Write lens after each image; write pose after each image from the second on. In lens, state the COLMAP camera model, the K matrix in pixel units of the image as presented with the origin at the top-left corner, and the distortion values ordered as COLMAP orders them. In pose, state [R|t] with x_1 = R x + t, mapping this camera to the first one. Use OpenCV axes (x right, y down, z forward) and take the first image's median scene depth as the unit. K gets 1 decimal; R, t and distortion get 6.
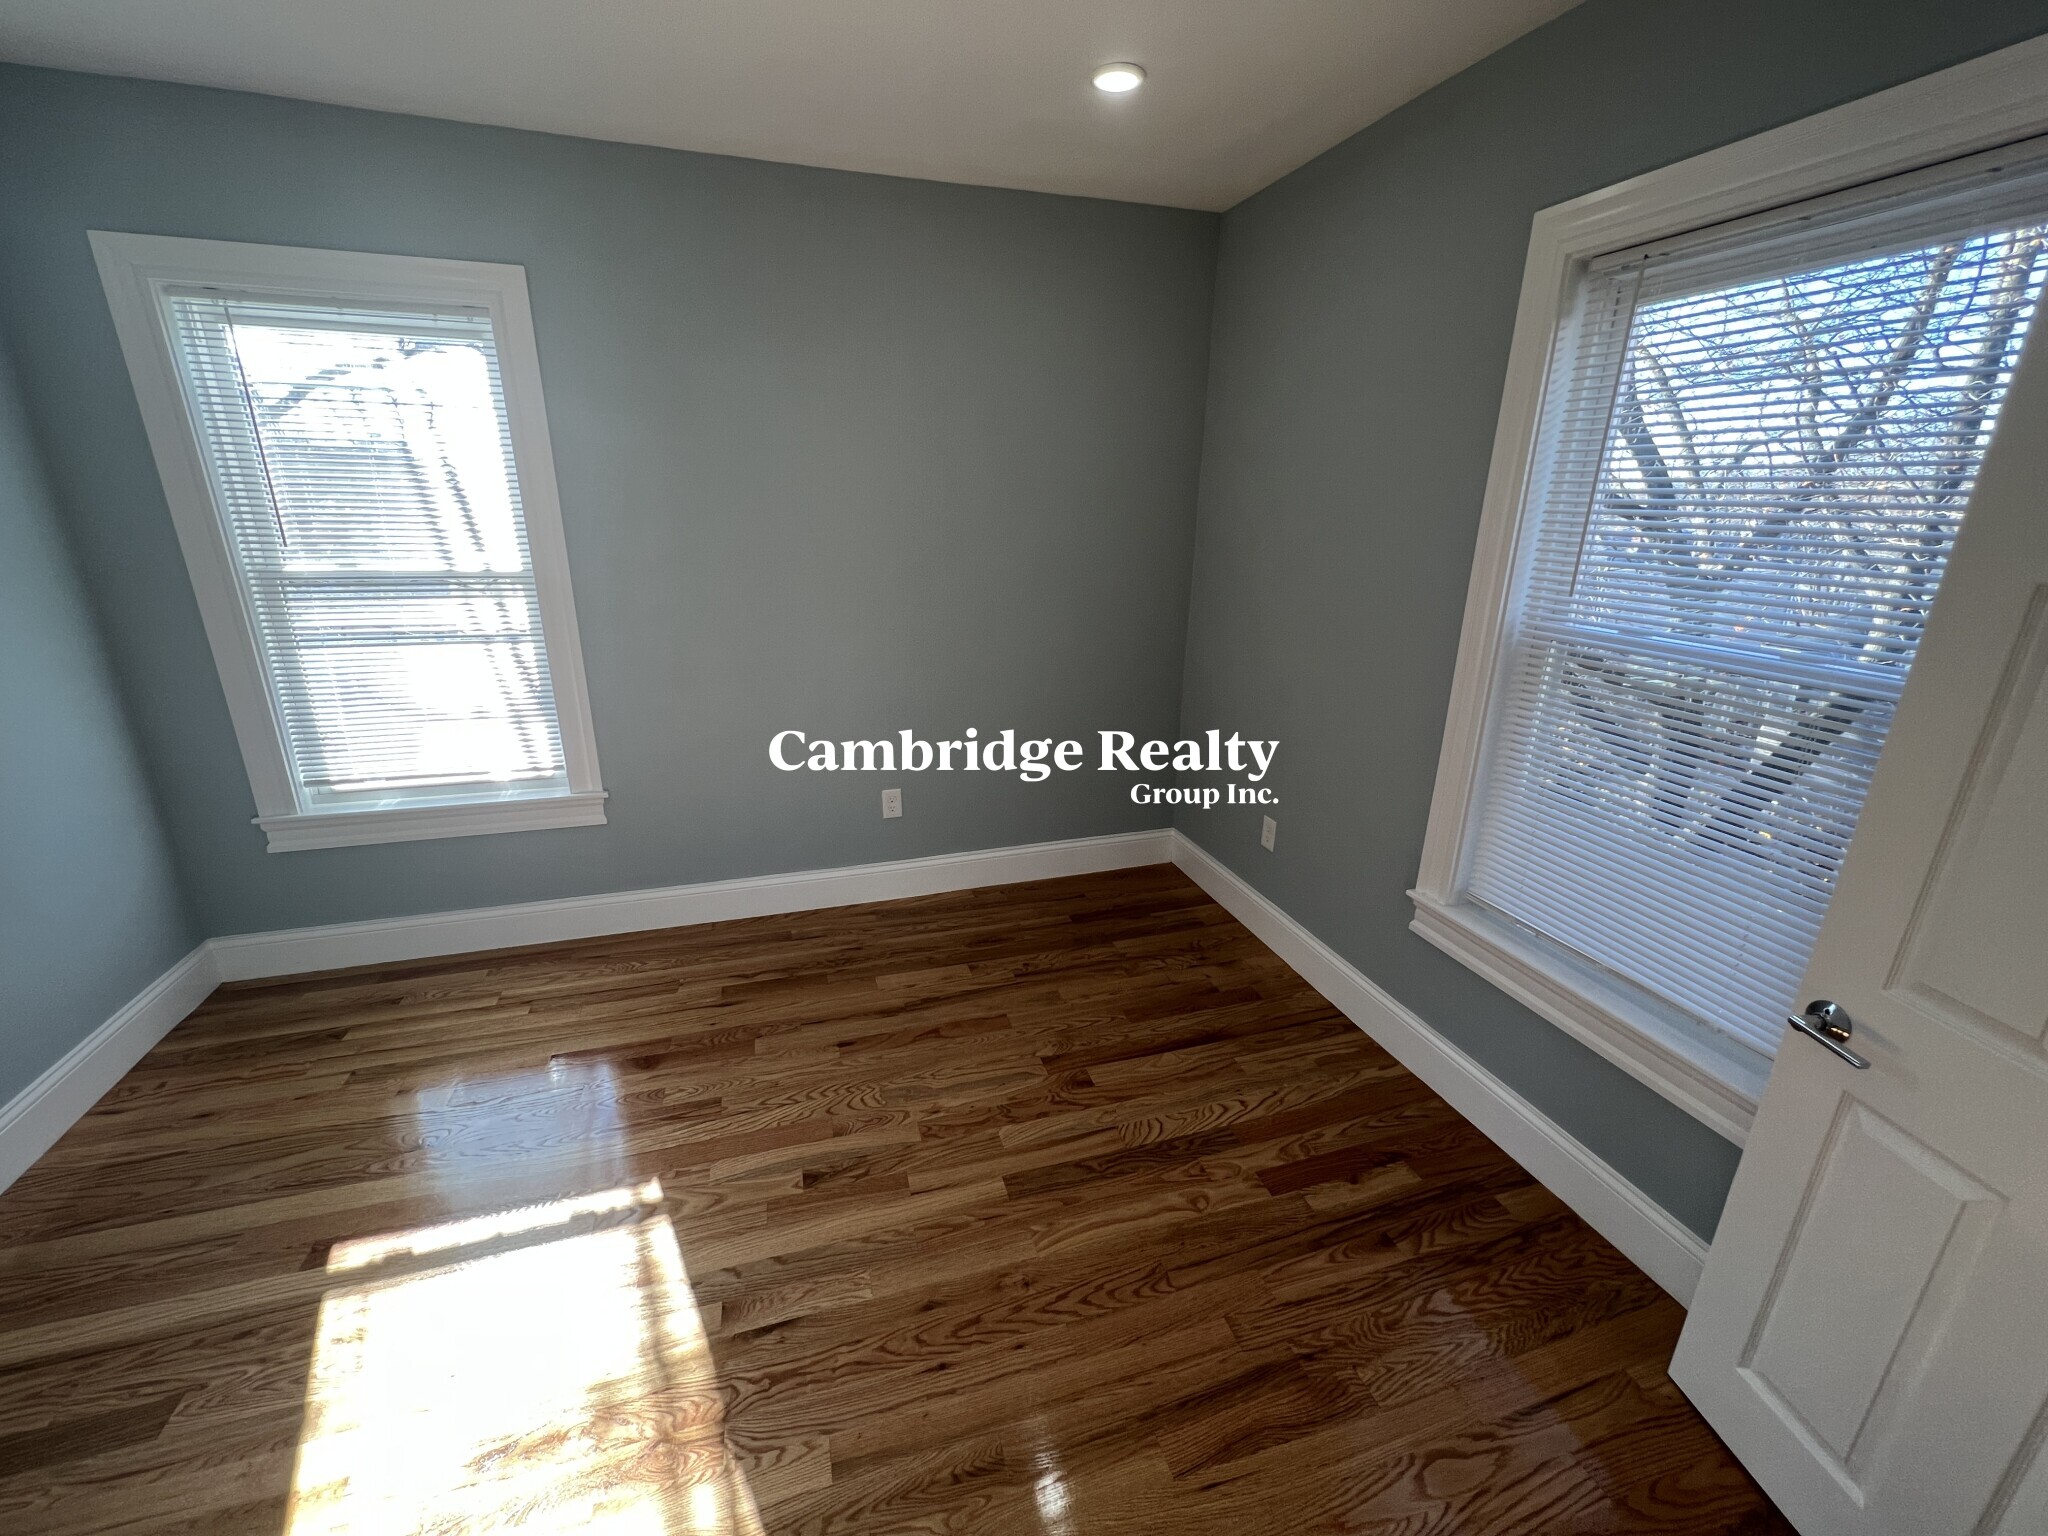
lens RADIAL K [[822.0, 0, 1022.9], [0, 822.0, 766.8], [0, 0, 1]] dist [-0.000038, -0.000119]
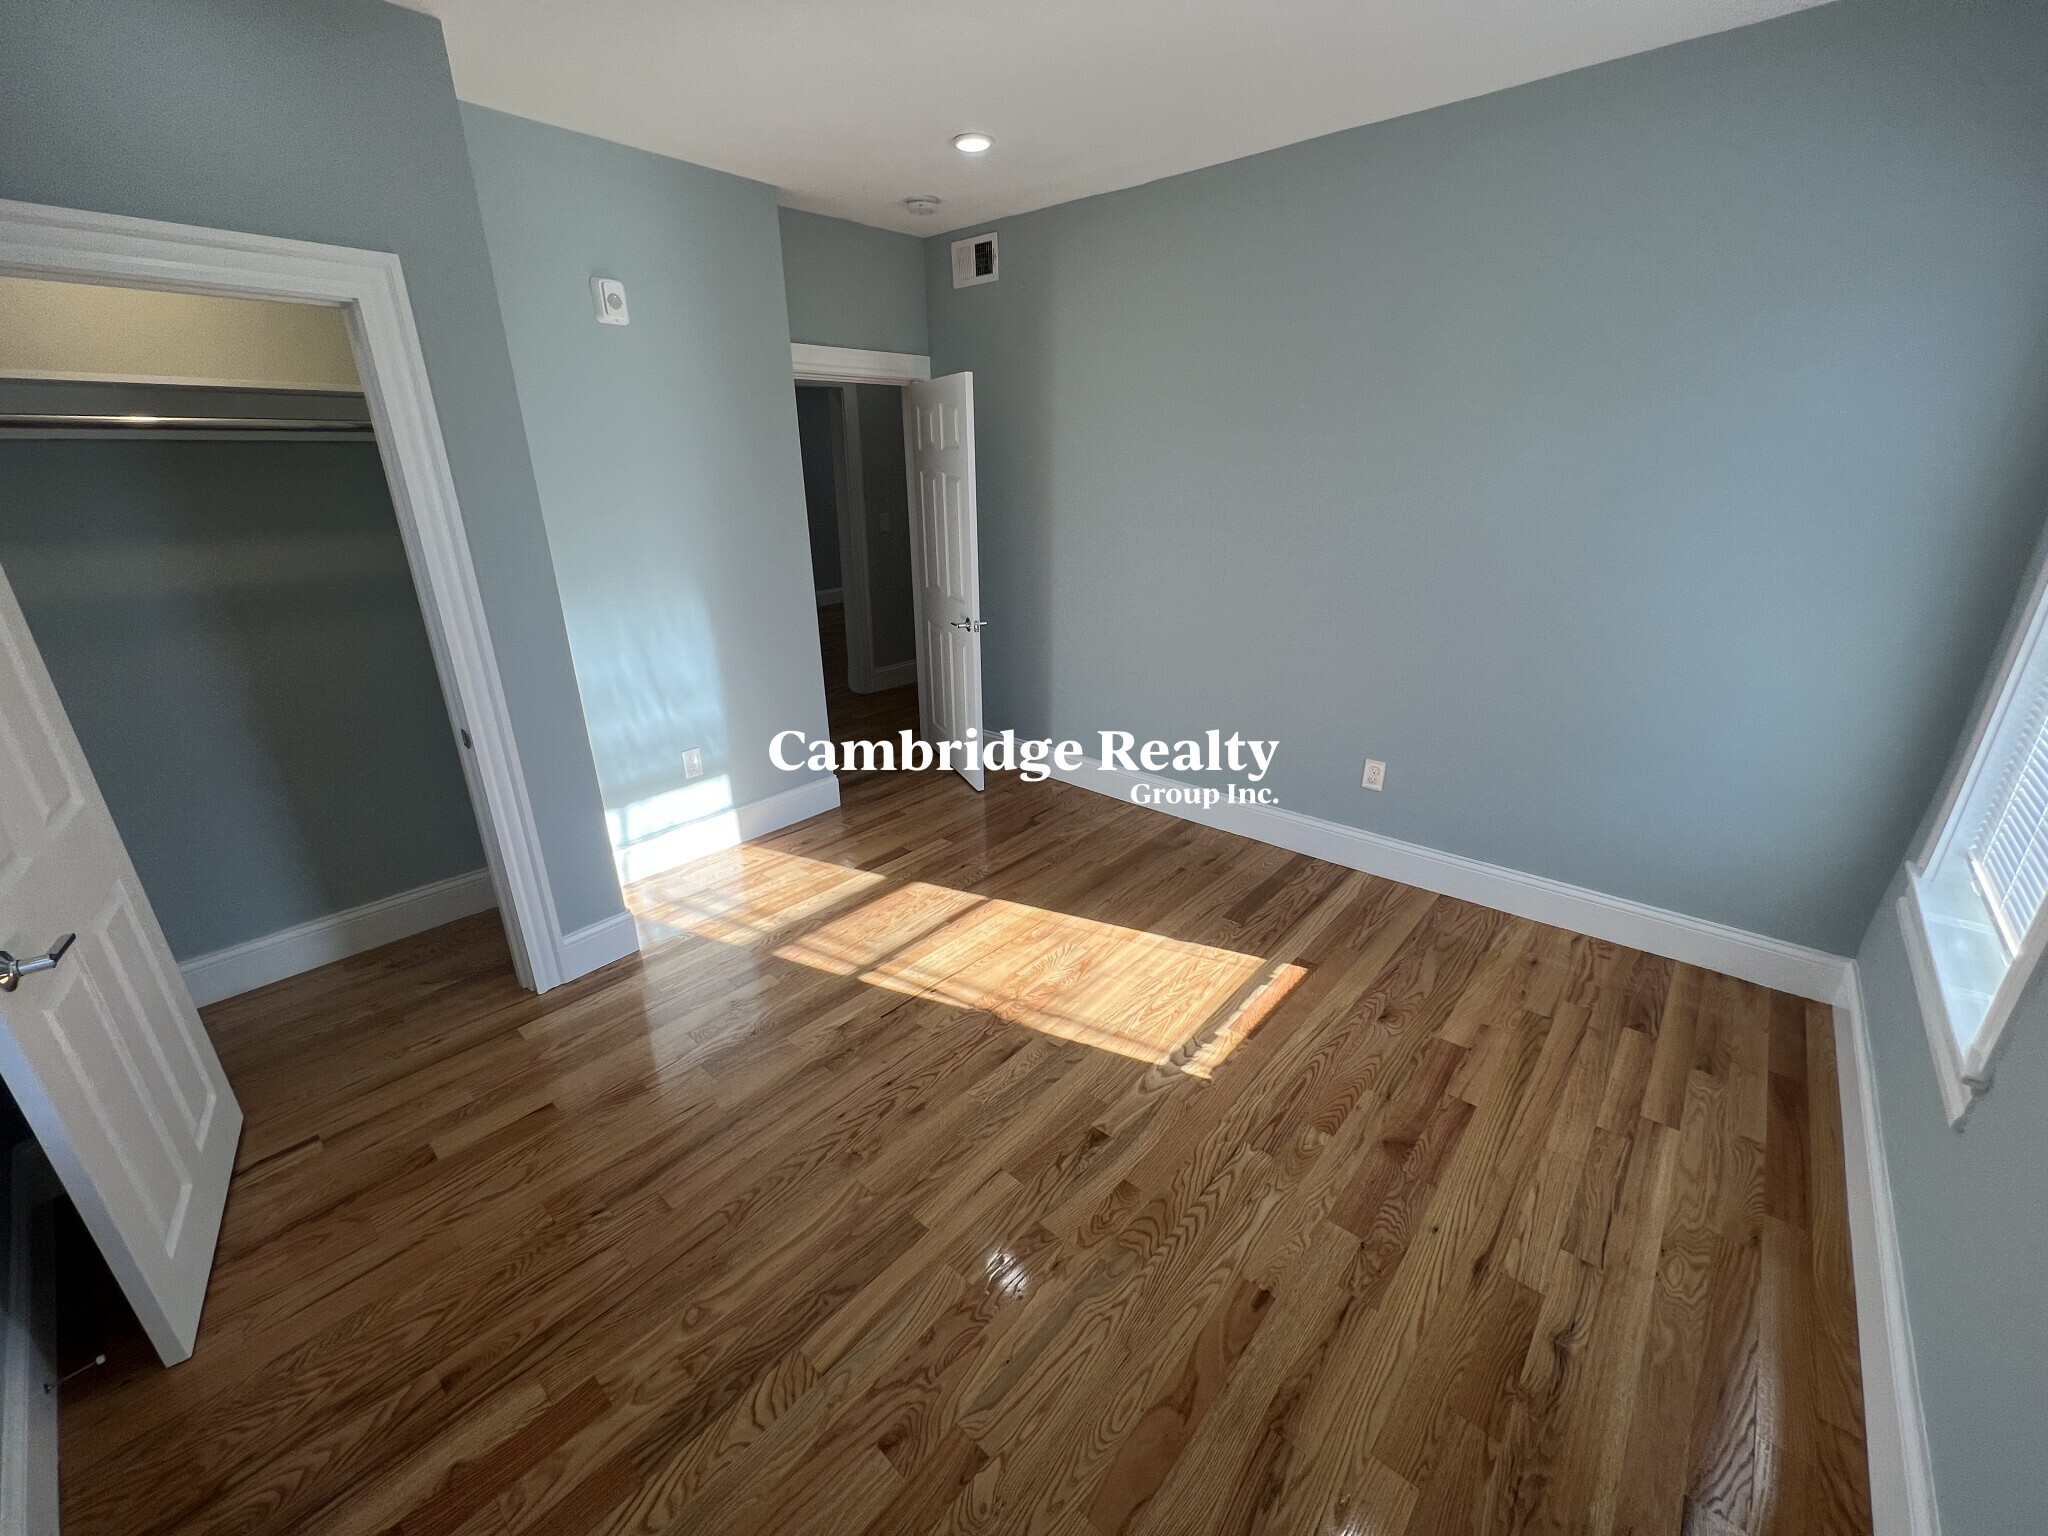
lens RADIAL K [[822.0, 0, 1024.4], [0, 822.0, 769.7], [0, 0, 1]] dist [-0.000038, -0.000119]
pose [[-0.850990, 0.180732, -0.493105, 0.254760], [-0.163284, 0.801337, 0.575497, -0.462843], [0.499154, 0.570258, -0.652419, 1.470154]]
